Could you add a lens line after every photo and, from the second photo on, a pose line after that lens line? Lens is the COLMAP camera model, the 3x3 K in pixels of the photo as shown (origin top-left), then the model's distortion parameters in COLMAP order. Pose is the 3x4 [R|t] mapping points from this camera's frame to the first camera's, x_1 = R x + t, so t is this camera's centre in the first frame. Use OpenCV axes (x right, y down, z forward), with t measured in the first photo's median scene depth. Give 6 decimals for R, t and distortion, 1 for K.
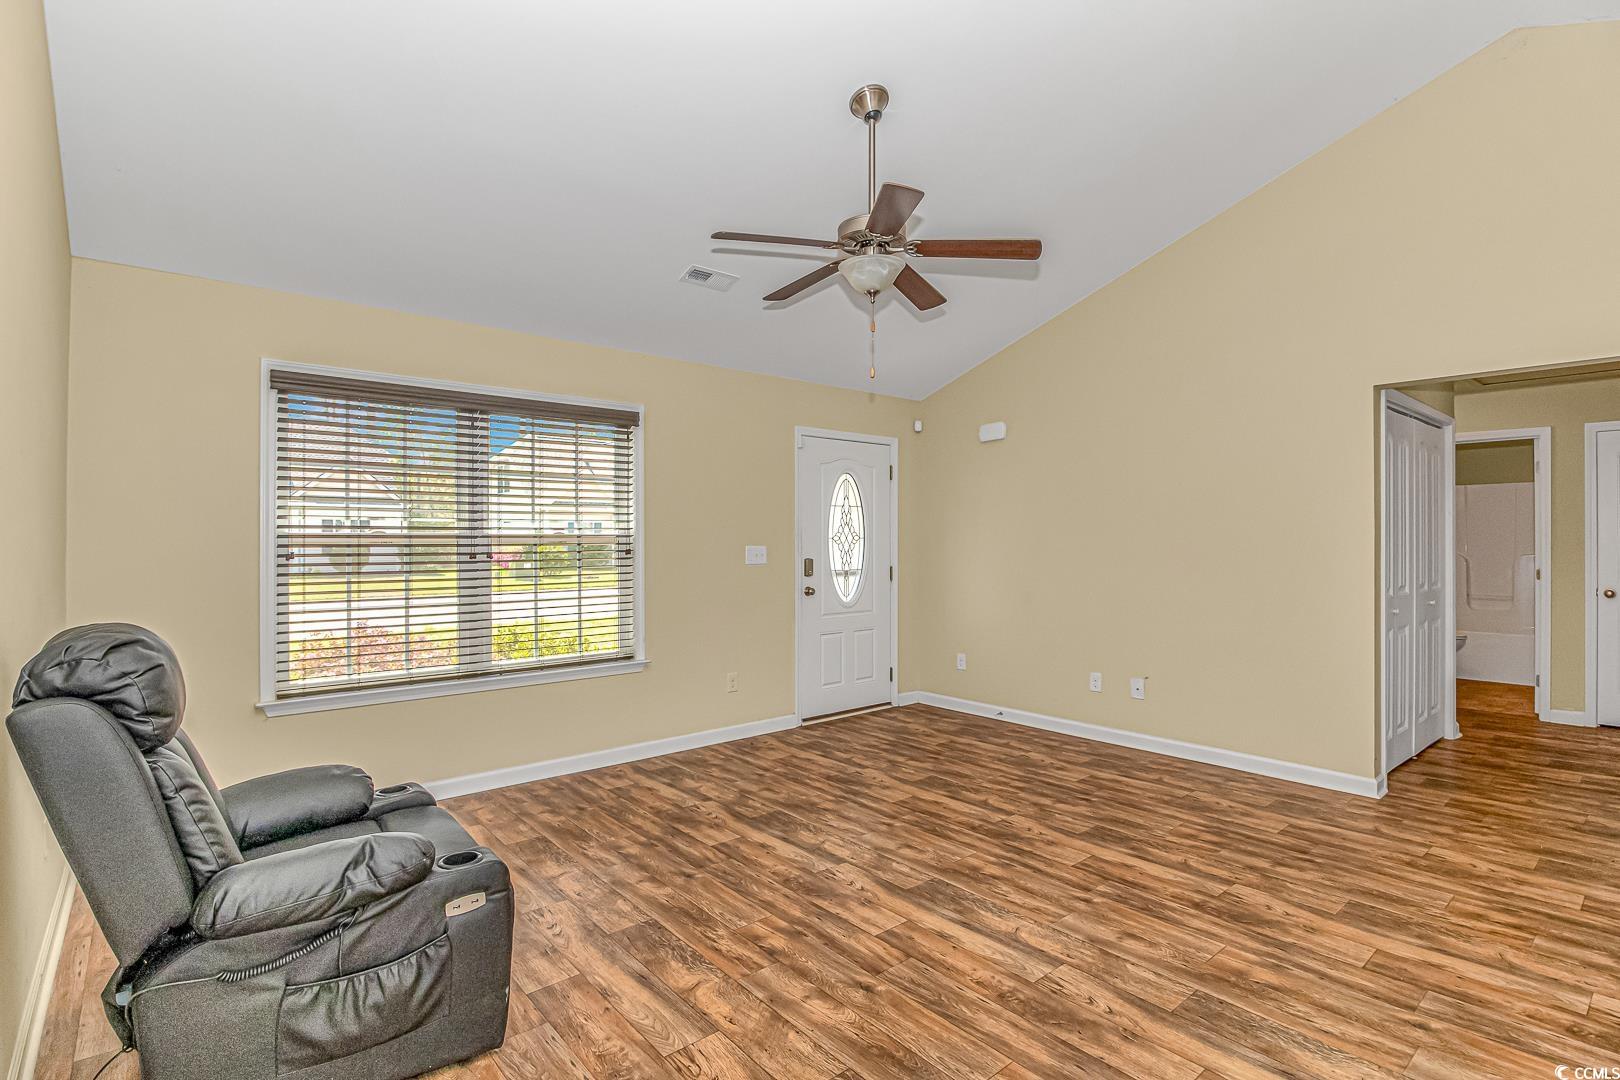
lens RADIAL K [[767.6, 0, 817.5], [0, 767.6, 544.3], [0, 0, 1]] dist [0.000086, -0.008233]
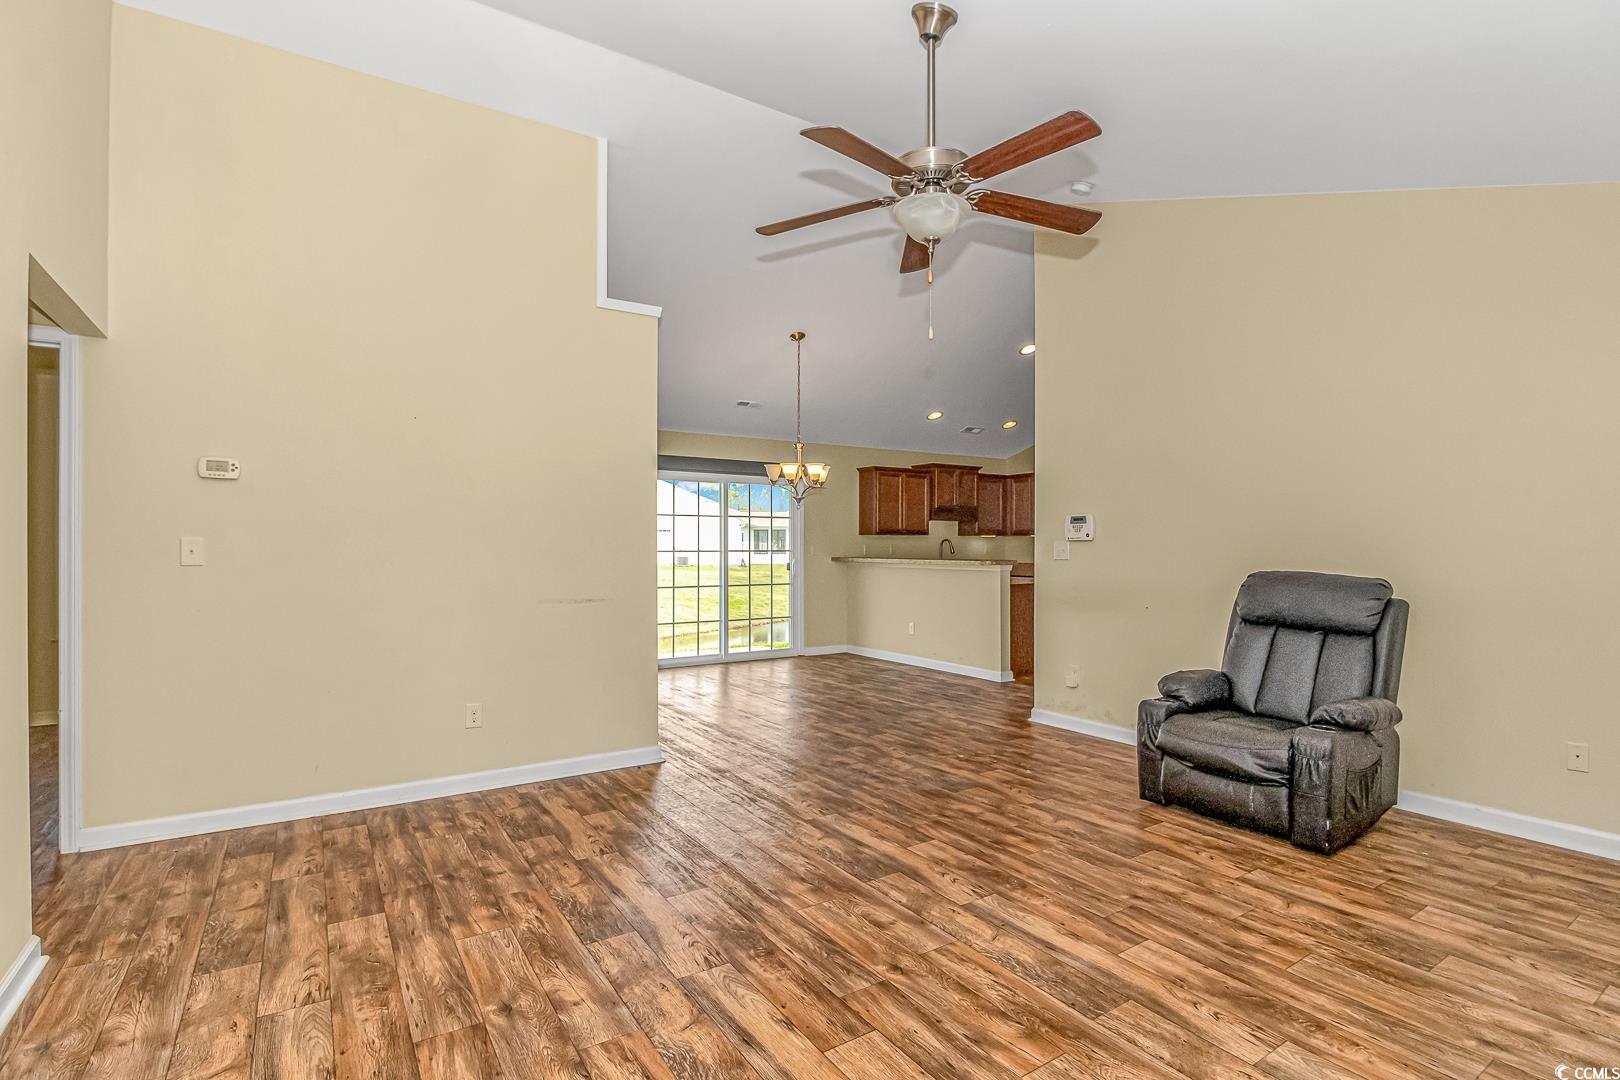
lens RADIAL K [[767.6, 0, 817.5], [0, 767.6, 544.3], [0, 0, 1]] dist [0.000086, -0.008233]
pose [[-0.991667, -0.000968, 0.128822, 0.085100], [-0.000897, 0.999999, 0.000609, 0.013940], [-0.128822, 0.000488, -0.991668, 1.855344]]
